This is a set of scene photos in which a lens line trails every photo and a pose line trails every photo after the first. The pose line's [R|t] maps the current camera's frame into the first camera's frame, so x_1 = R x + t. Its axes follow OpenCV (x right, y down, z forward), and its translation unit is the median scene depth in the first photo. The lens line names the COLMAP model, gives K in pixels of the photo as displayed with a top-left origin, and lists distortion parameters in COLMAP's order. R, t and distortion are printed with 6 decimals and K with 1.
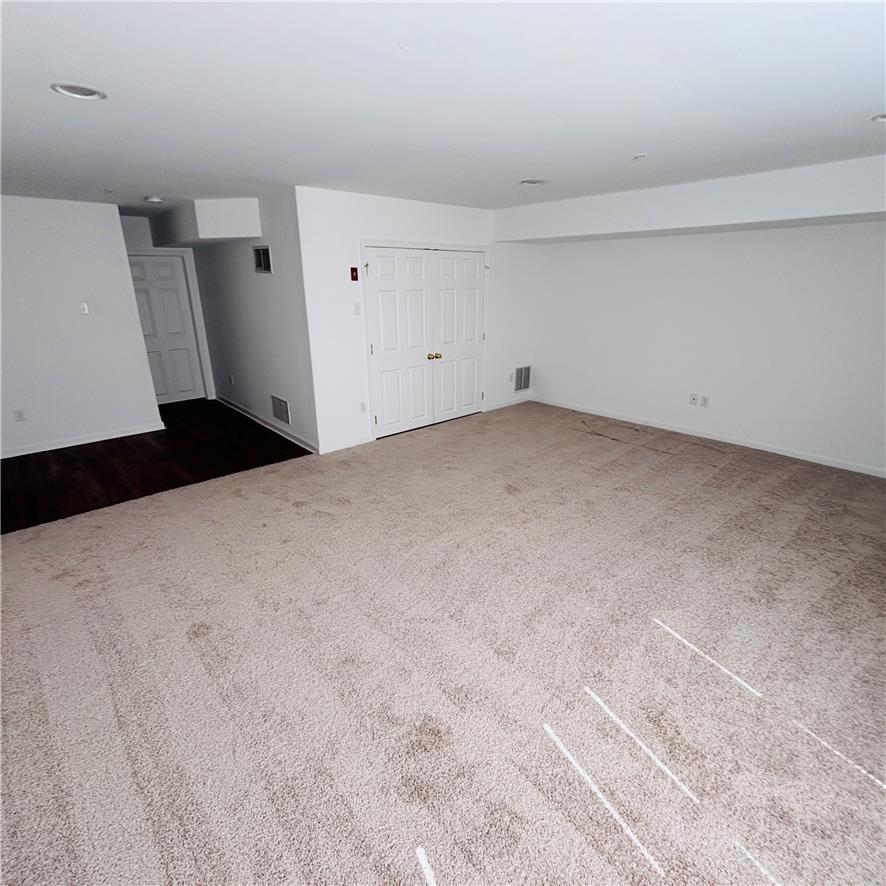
lens RADIAL K [[476.7, 0, 443.9], [0, 476.7, 441.0], [0, 0, 1]] dist [0.006828, -0.003253]
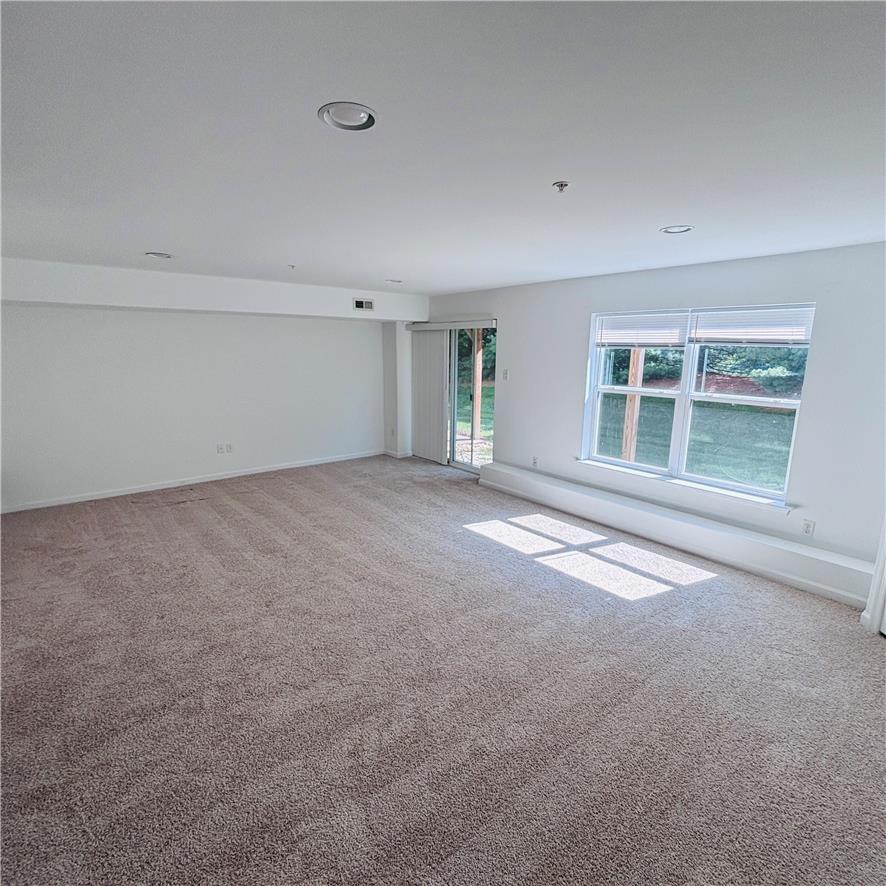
lens RADIAL K [[476.7, 0, 442.9], [0, 476.7, 437.3], [0, 0, 1]] dist [0.006828, -0.003253]
pose [[0.040853, -0.181098, 0.982616, -0.636958], [0.312951, 0.936273, 0.159545, -0.135762], [-0.948890, 0.300993, 0.094924, 0.374323]]
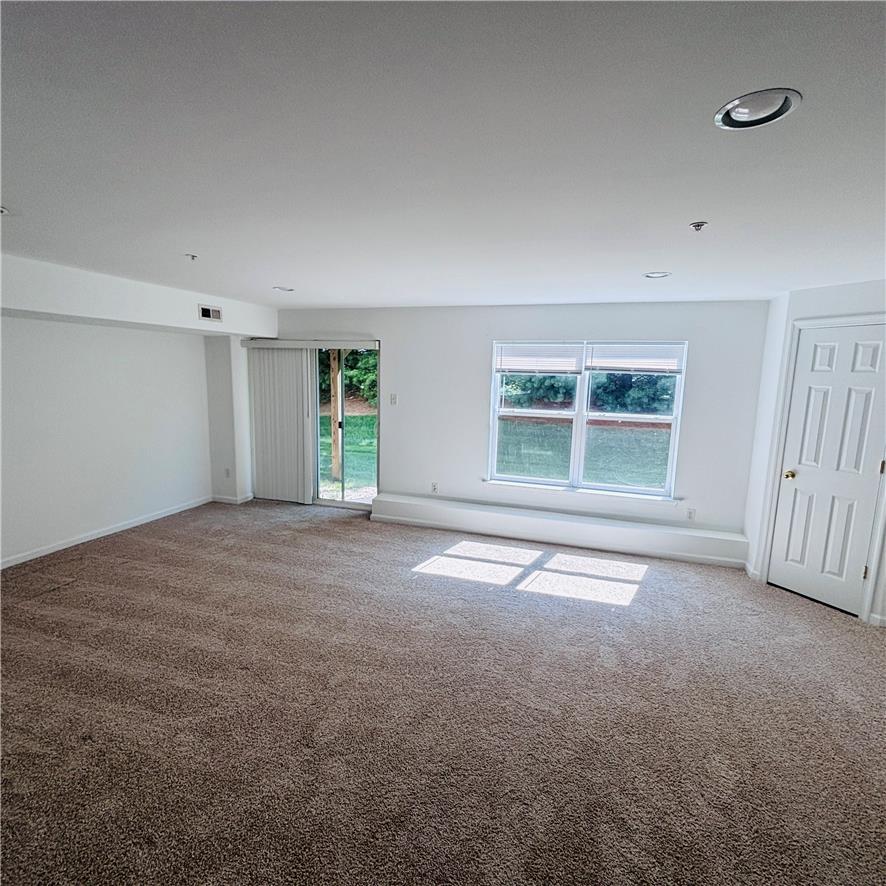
lens RADIAL K [[476.7, 0, 443.9], [0, 476.7, 442.1], [0, 0, 1]] dist [0.006828, -0.003253]
pose [[-0.505860, -0.133743, 0.852184, -0.461962], [0.257564, 0.919424, 0.297186, -0.251610], [-0.823266, 0.369826, -0.430653, 0.706951]]
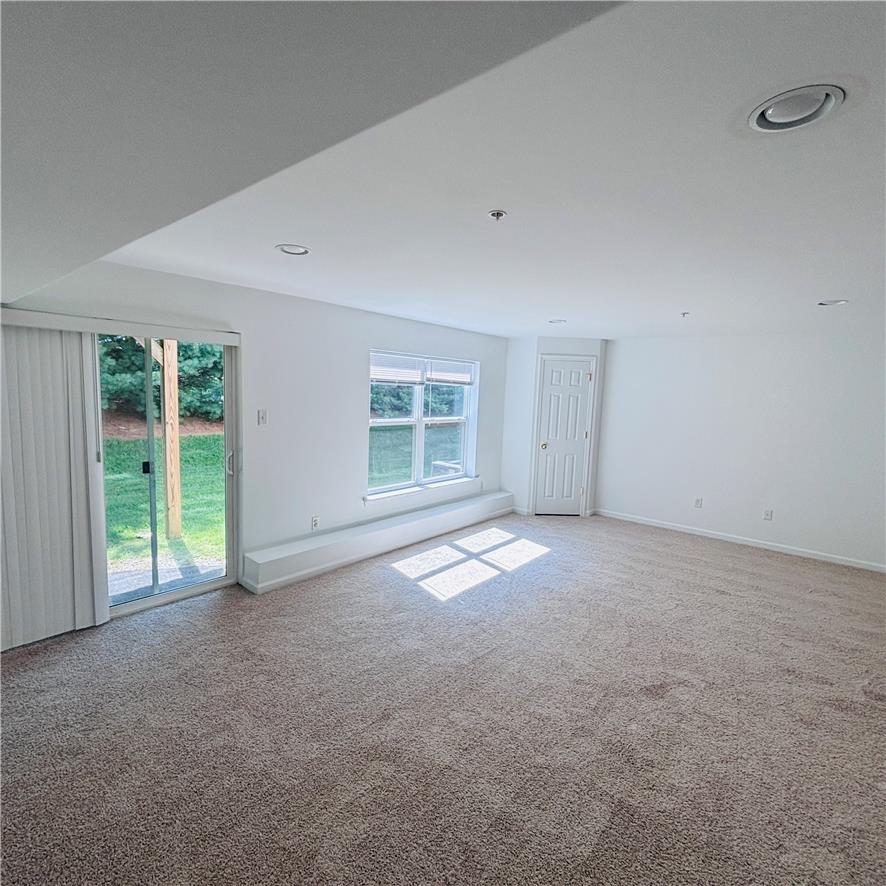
lens RADIAL K [[476.7, 0, 439.2], [0, 476.7, 437.3], [0, 0, 1]] dist [0.006828, -0.003253]
pose [[-0.990590, -0.017667, -0.135720, 0.362102], [-0.072803, 0.907720, 0.413212, -0.365931], [0.115895, 0.419204, -0.900465, 1.055685]]
